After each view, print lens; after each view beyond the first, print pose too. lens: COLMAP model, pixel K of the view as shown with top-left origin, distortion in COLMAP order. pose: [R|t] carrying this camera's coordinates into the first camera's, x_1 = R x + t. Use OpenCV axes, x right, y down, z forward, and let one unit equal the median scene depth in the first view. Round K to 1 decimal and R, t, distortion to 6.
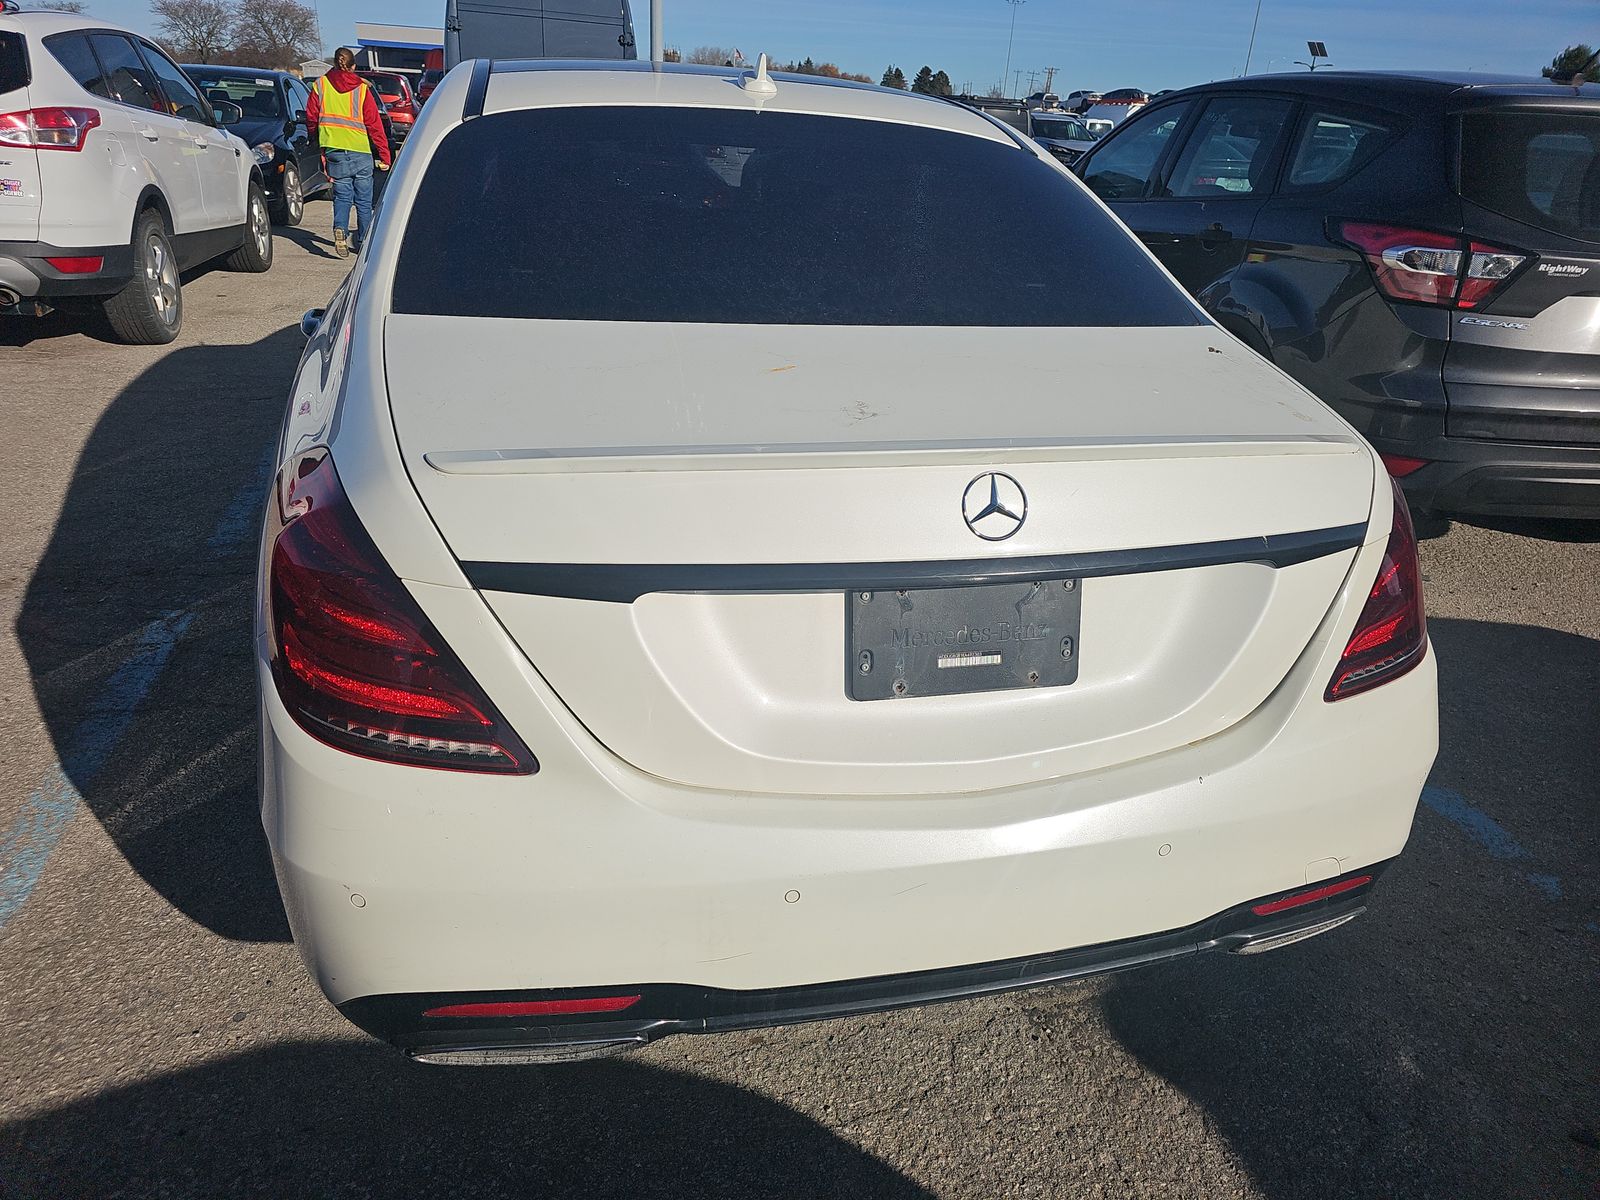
lens RADIAL K [[1049.3, 0, 800.0], [0, 1049.3, 600.0], [0, 0, 1]] dist [0.046895, -0.047234]
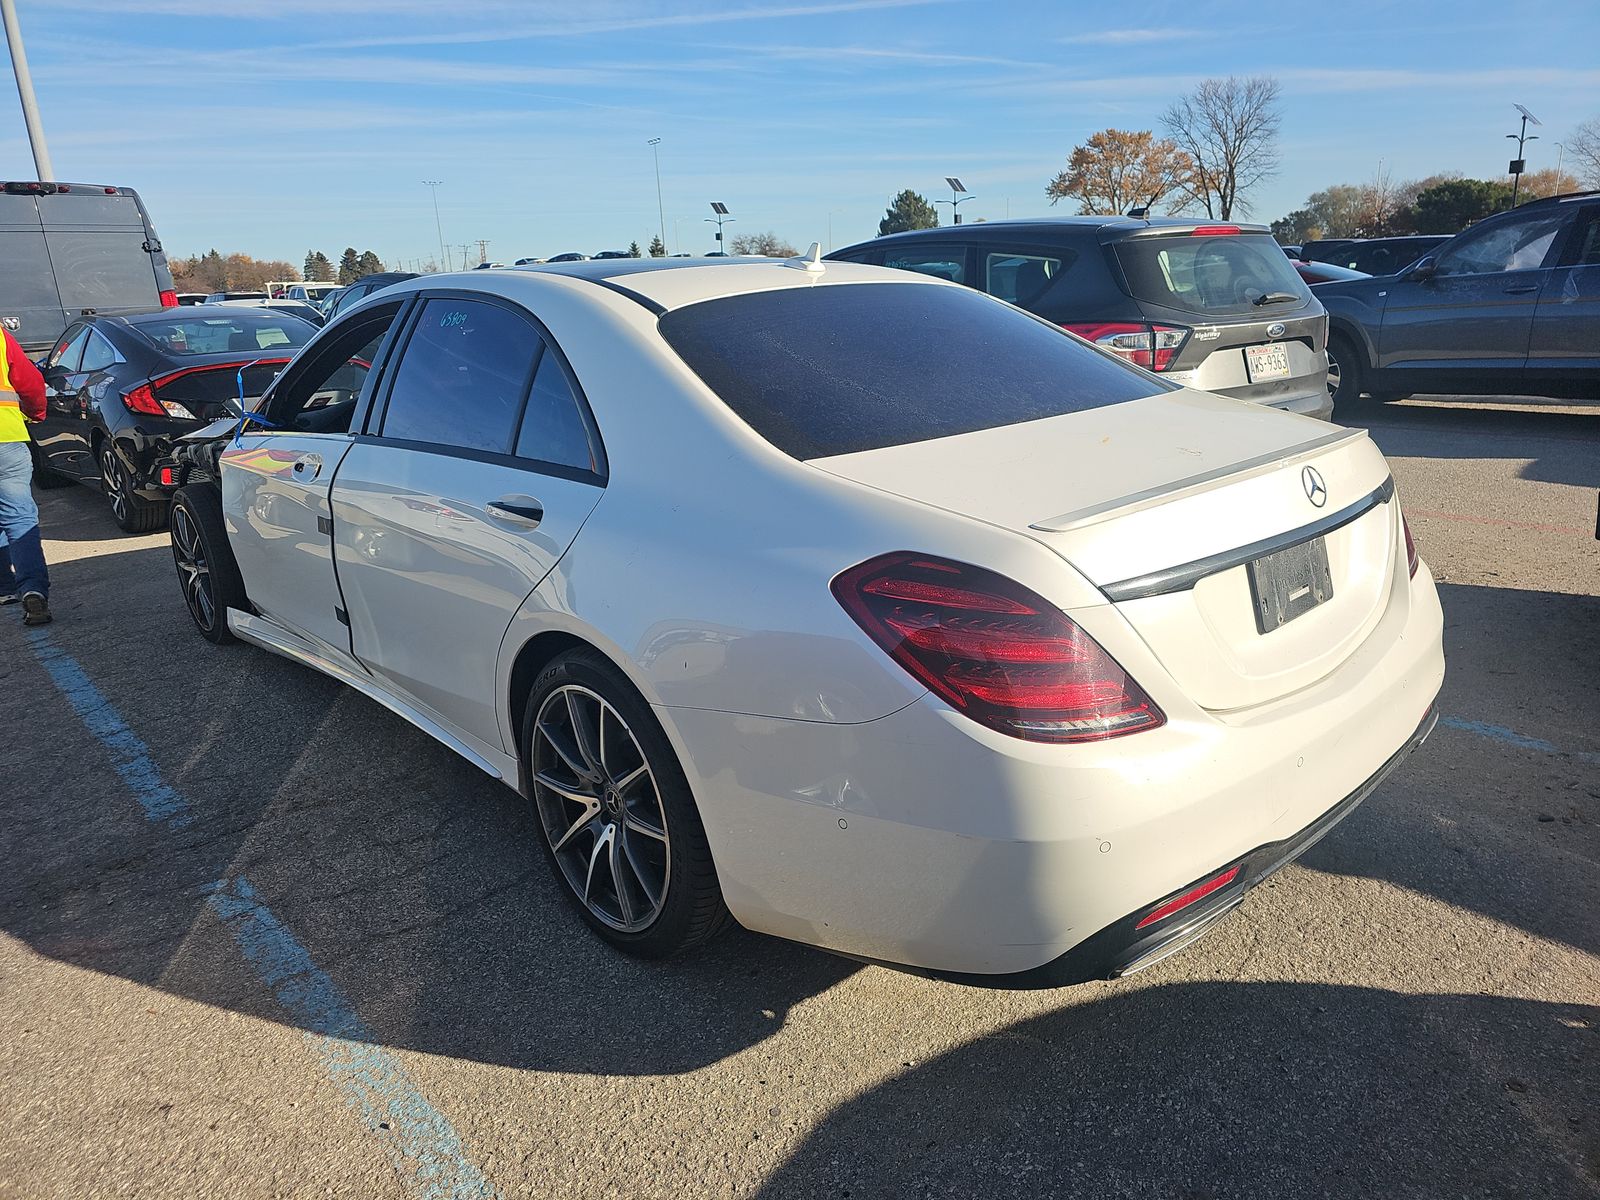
lens RADIAL K [[1056.7, 0, 800.0], [0, 1056.7, 600.0], [0, 0, 1]] dist [0.024170, -0.003747]
pose [[0.872117, -0.228754, 0.432531, -0.850498], [0.285167, 0.955962, -0.069403, -0.024902], [-0.397607, 0.183871, 0.898944, -0.079467]]
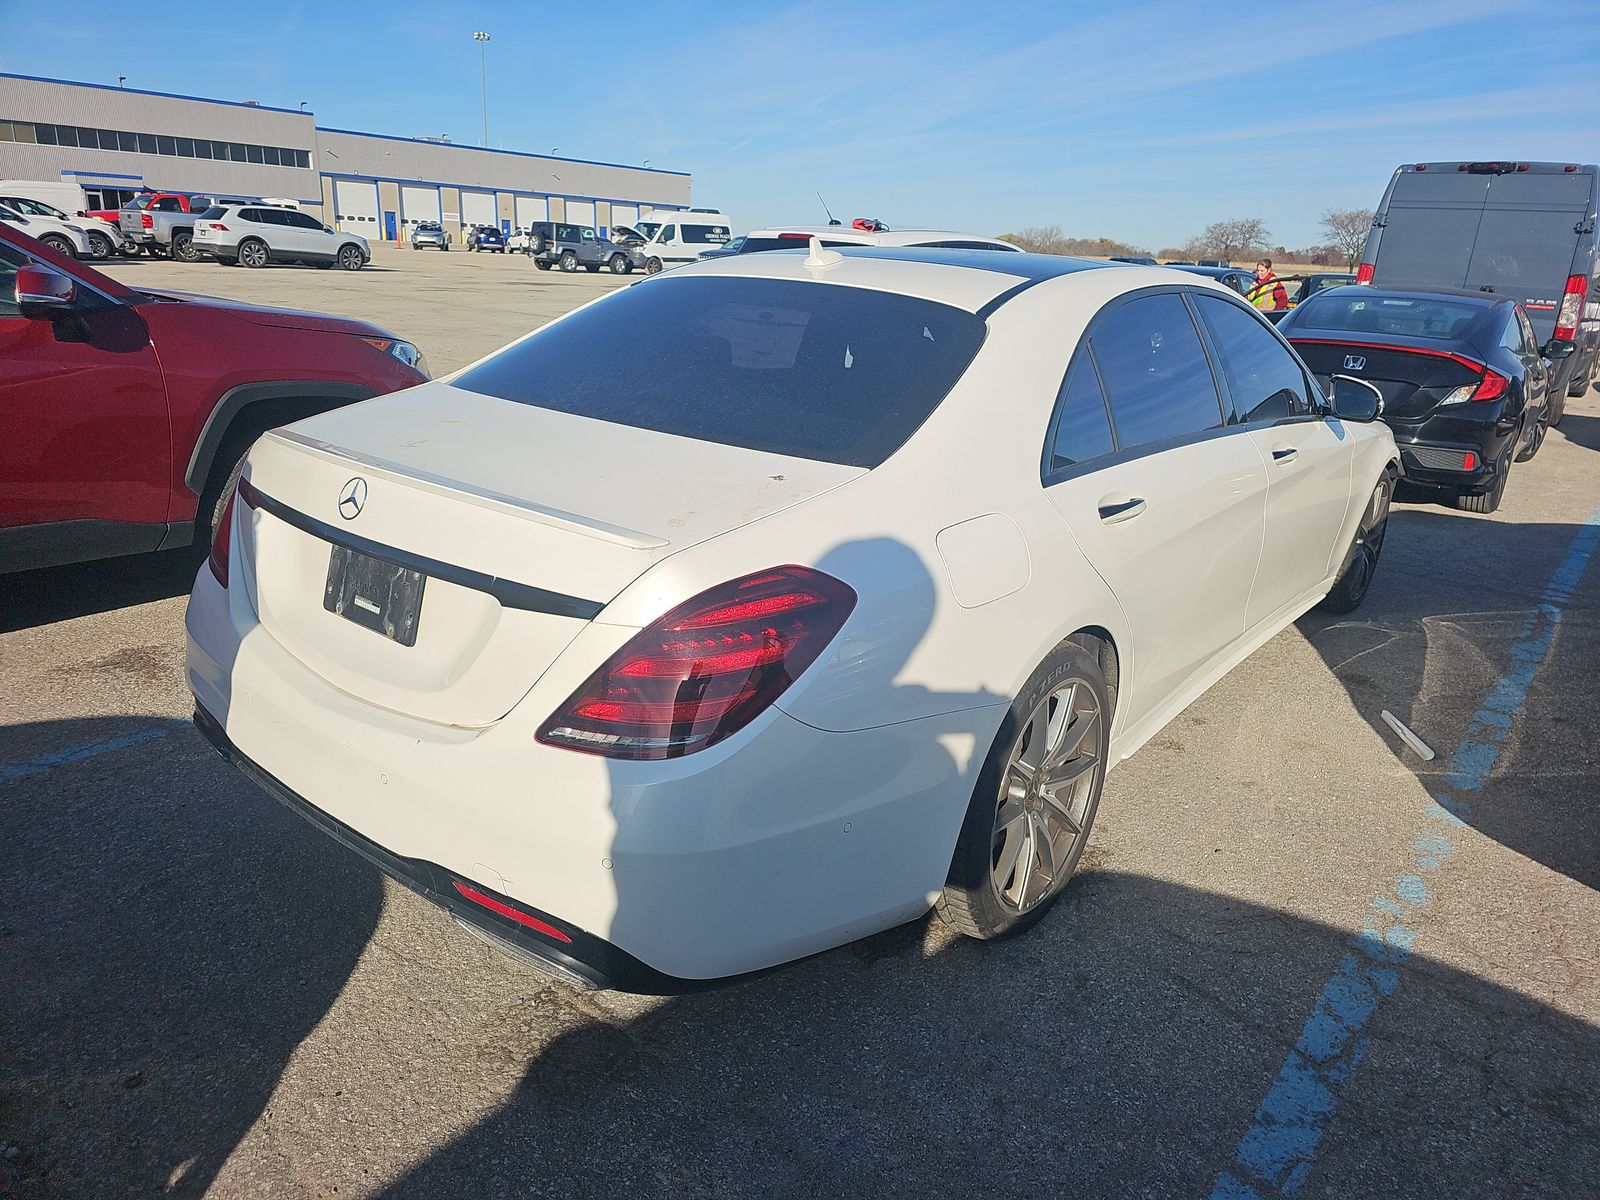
lens RADIAL K [[1049.3, 0, 800.0], [0, 1049.3, 600.0], [0, 0, 1]] dist [0.046895, -0.047234]
pose [[0.593639, 0.223298, -0.773131, 1.246132], [-0.346352, 0.938091, 0.005000, -0.126173], [0.726384, 0.264807, 0.634227, 0.356331]]
